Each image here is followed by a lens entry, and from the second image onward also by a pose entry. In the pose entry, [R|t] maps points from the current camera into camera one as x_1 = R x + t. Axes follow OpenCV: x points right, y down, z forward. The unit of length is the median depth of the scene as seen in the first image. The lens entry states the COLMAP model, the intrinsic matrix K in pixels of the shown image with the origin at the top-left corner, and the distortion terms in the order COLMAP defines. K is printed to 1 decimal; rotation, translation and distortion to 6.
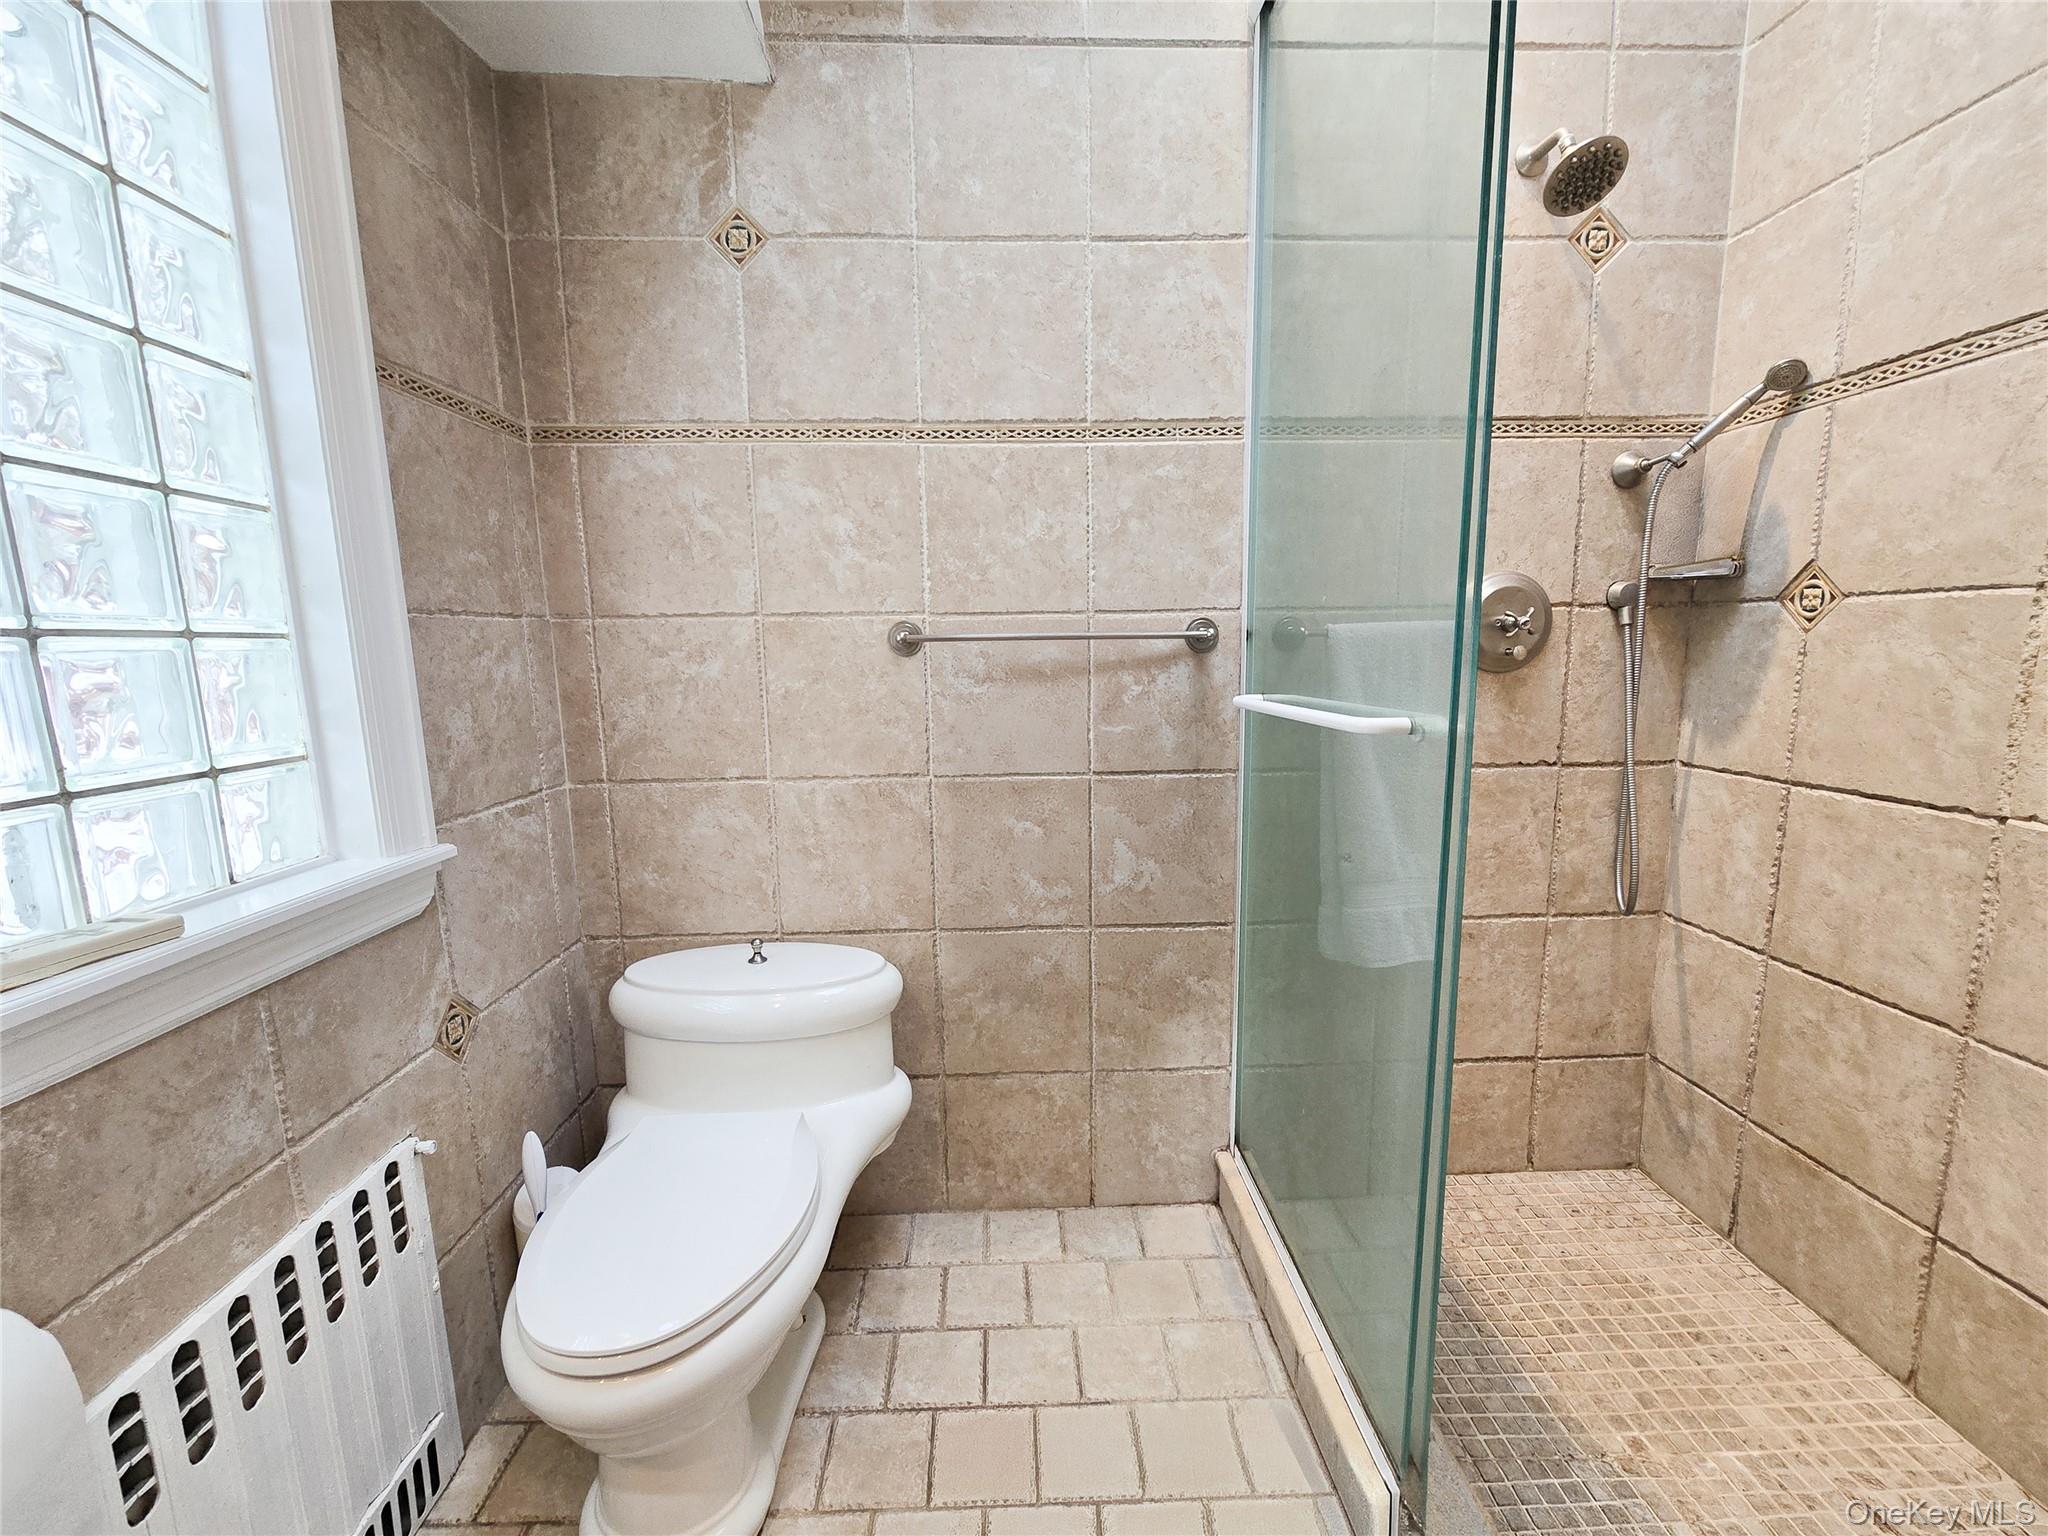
lens RADIAL K [[843.7, 0, 1020.9], [0, 843.7, 775.4], [0, 0, 1]] dist [-0.006866, 0.001899]
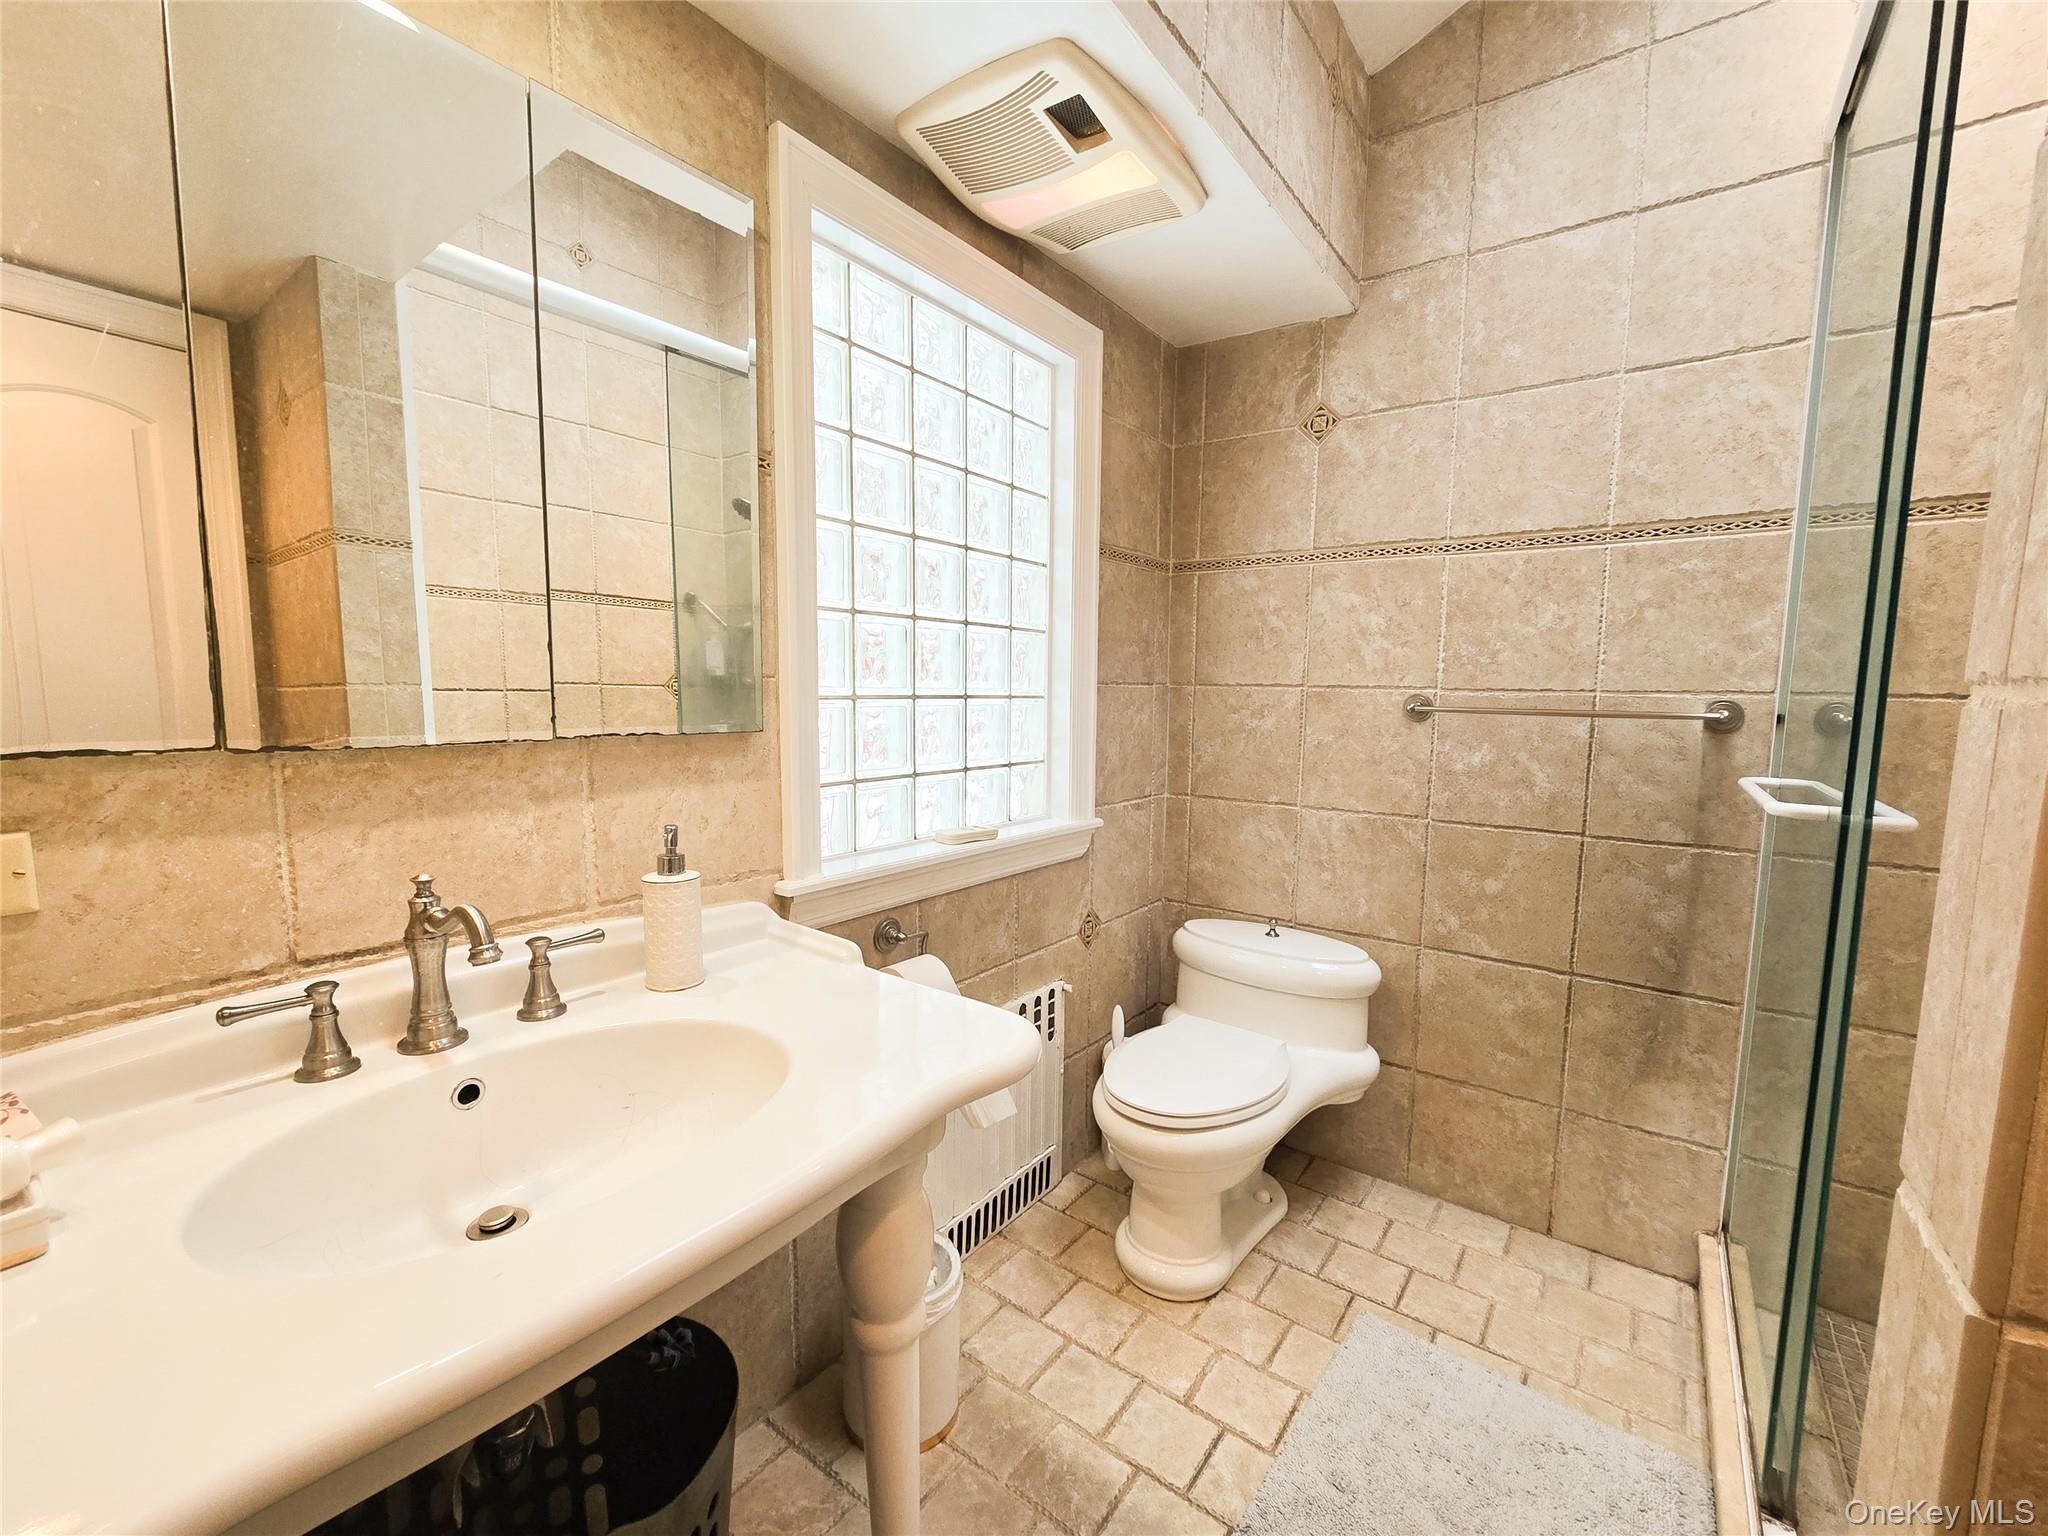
lens RADIAL K [[843.7, 0, 1020.9], [0, 843.7, 775.4], [0, 0, 1]] dist [-0.006866, 0.001899]
pose [[0.778704, 0.092239, -0.620574, 0.200208], [-0.123828, 0.992272, -0.007894, 0.022271], [0.615050, 0.082991, 0.784108, -0.359091]]
